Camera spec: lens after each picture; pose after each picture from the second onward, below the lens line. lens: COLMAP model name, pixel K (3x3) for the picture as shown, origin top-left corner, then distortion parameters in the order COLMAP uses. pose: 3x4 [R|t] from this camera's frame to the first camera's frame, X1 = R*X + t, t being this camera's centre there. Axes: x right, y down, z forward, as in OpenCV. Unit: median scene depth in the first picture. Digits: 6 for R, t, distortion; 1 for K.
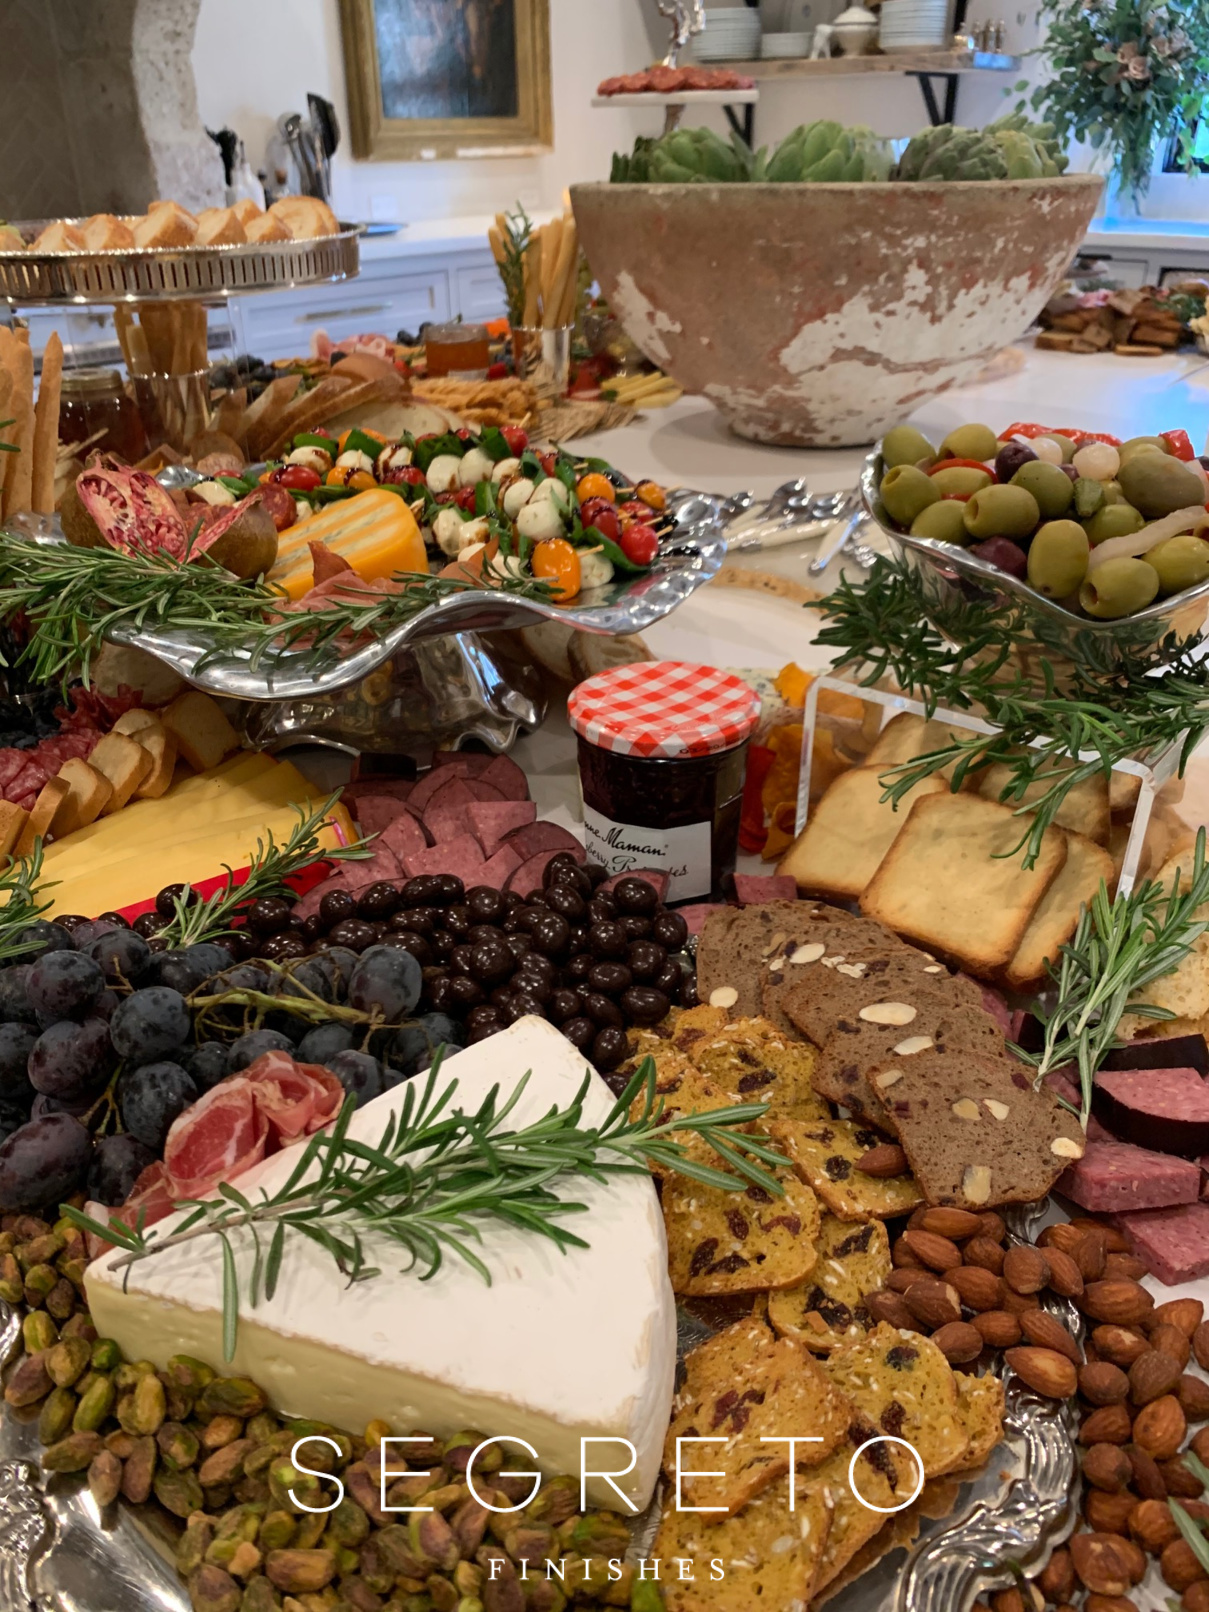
lens RADIAL K [[1244.2, 0, 605.0], [0, 1244.2, 798.4], [0, 0, 1]] dist [0.034806, -0.044622]
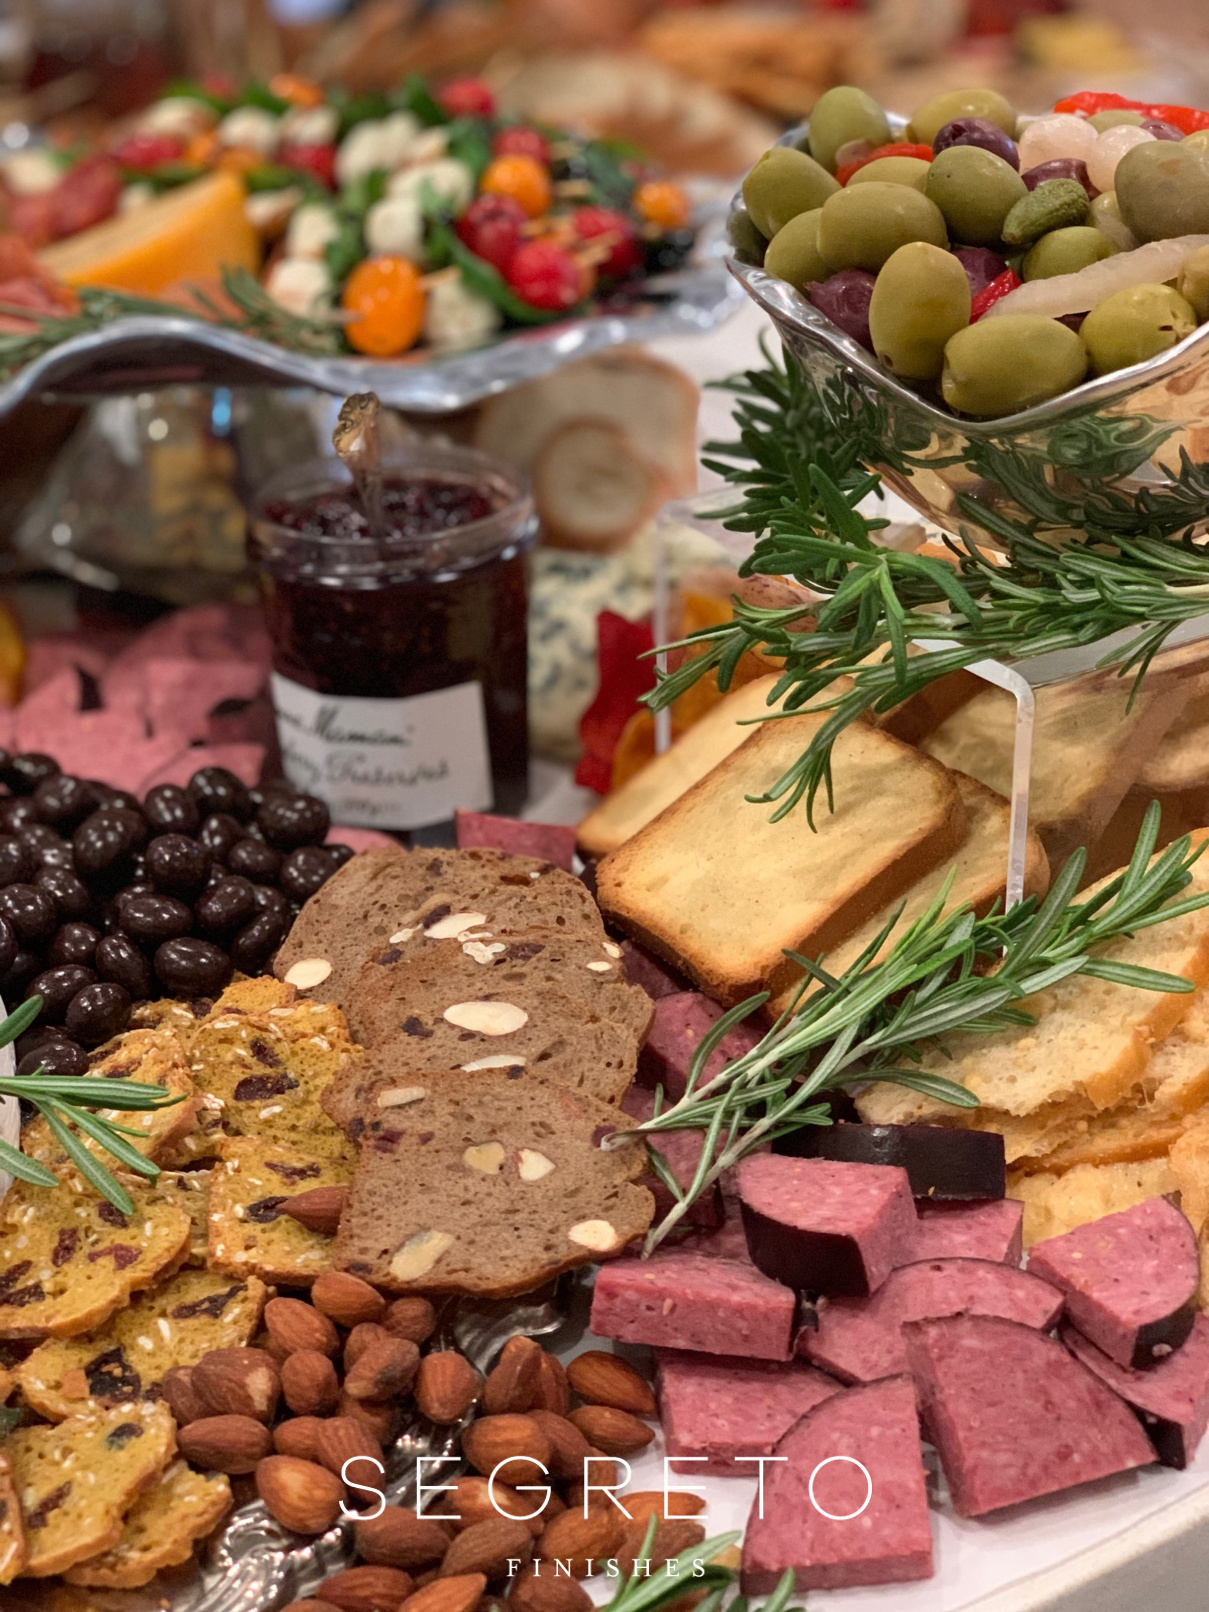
lens RADIAL K [[2446.4, 0, 611.3], [0, 2446.4, 802.3], [0, 0, 1]] dist [0.047088, 0.000000]
pose [[0.946963, 0.122653, -0.297015, 0.584327], [-0.128495, 0.991710, -0.000149, 0.054606], [0.294534, 0.038306, 0.954873, -0.133839]]
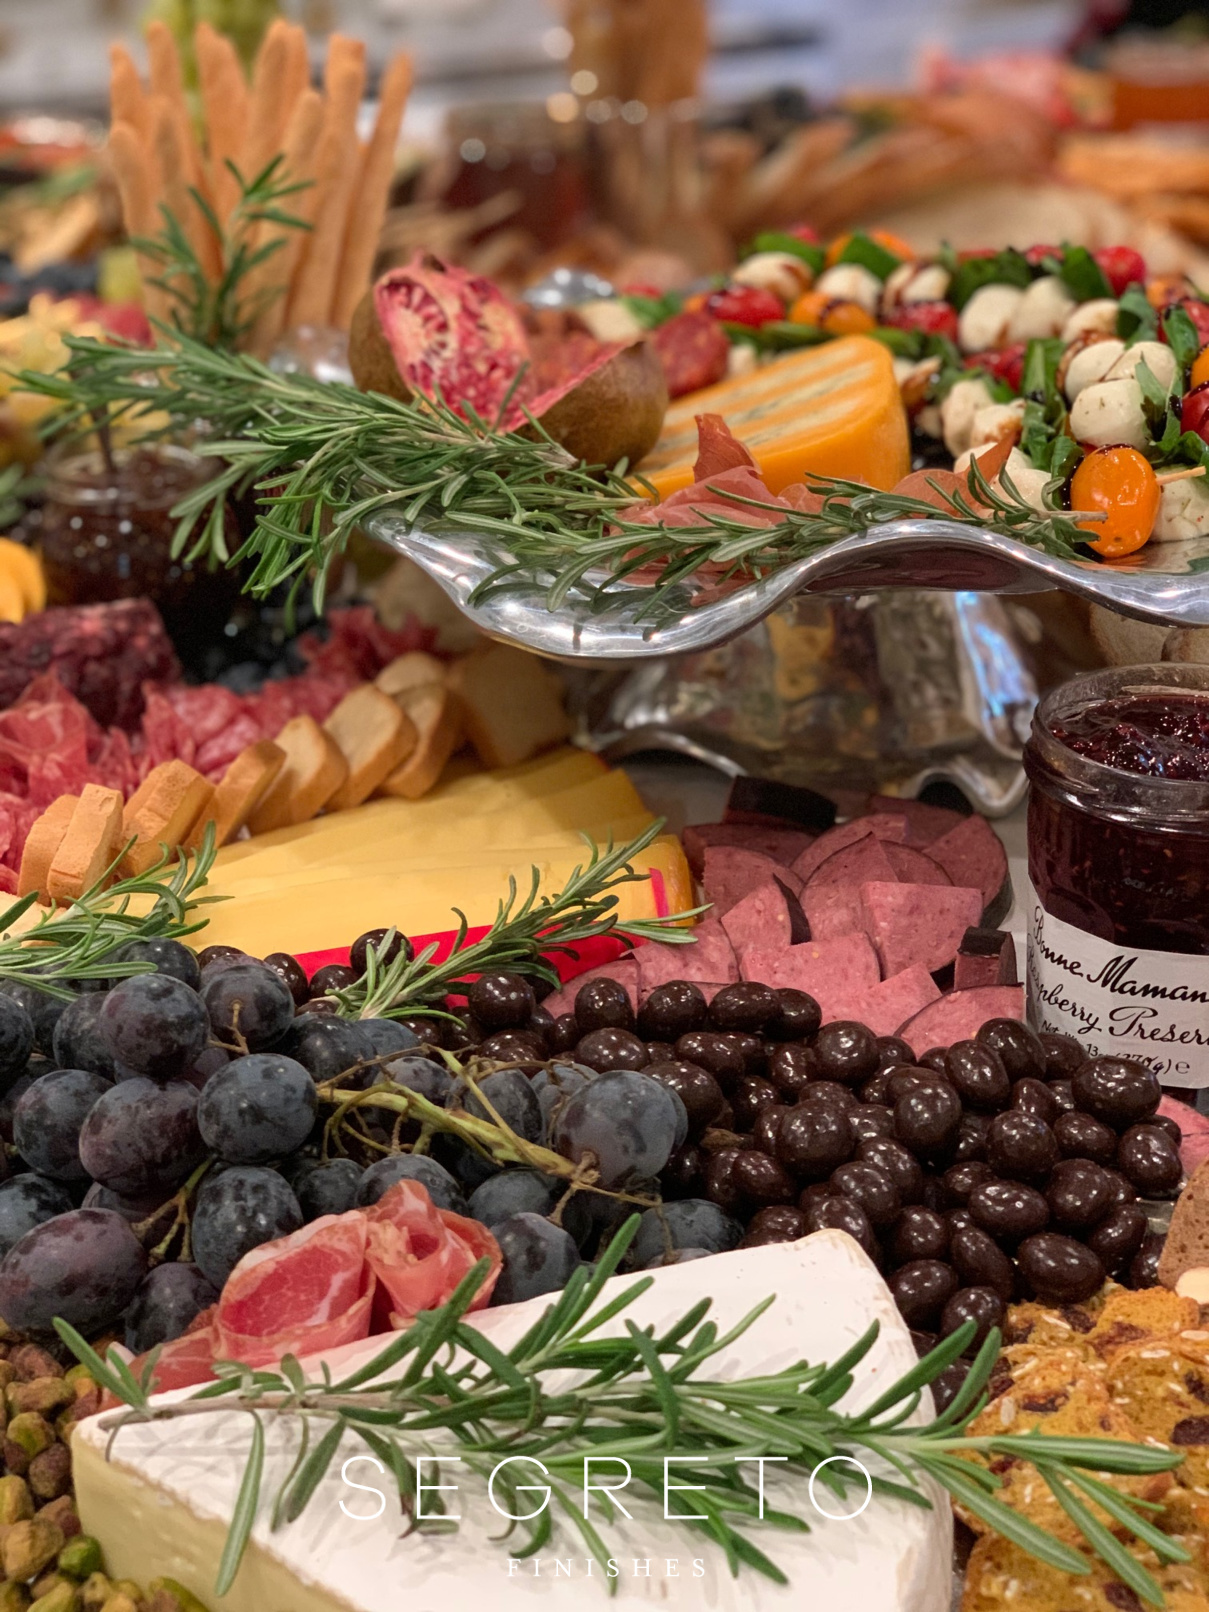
lens RADIAL K [[2446.4, 0, 602.0], [0, 2446.4, 810.0], [0, 0, 1]] dist [0.047088, 0.000000]
pose [[0.928567, 0.150917, -0.339099, 0.183362], [-0.167282, 0.985719, -0.019377, 0.016723], [0.331332, 0.074718, 0.940551, -0.138495]]
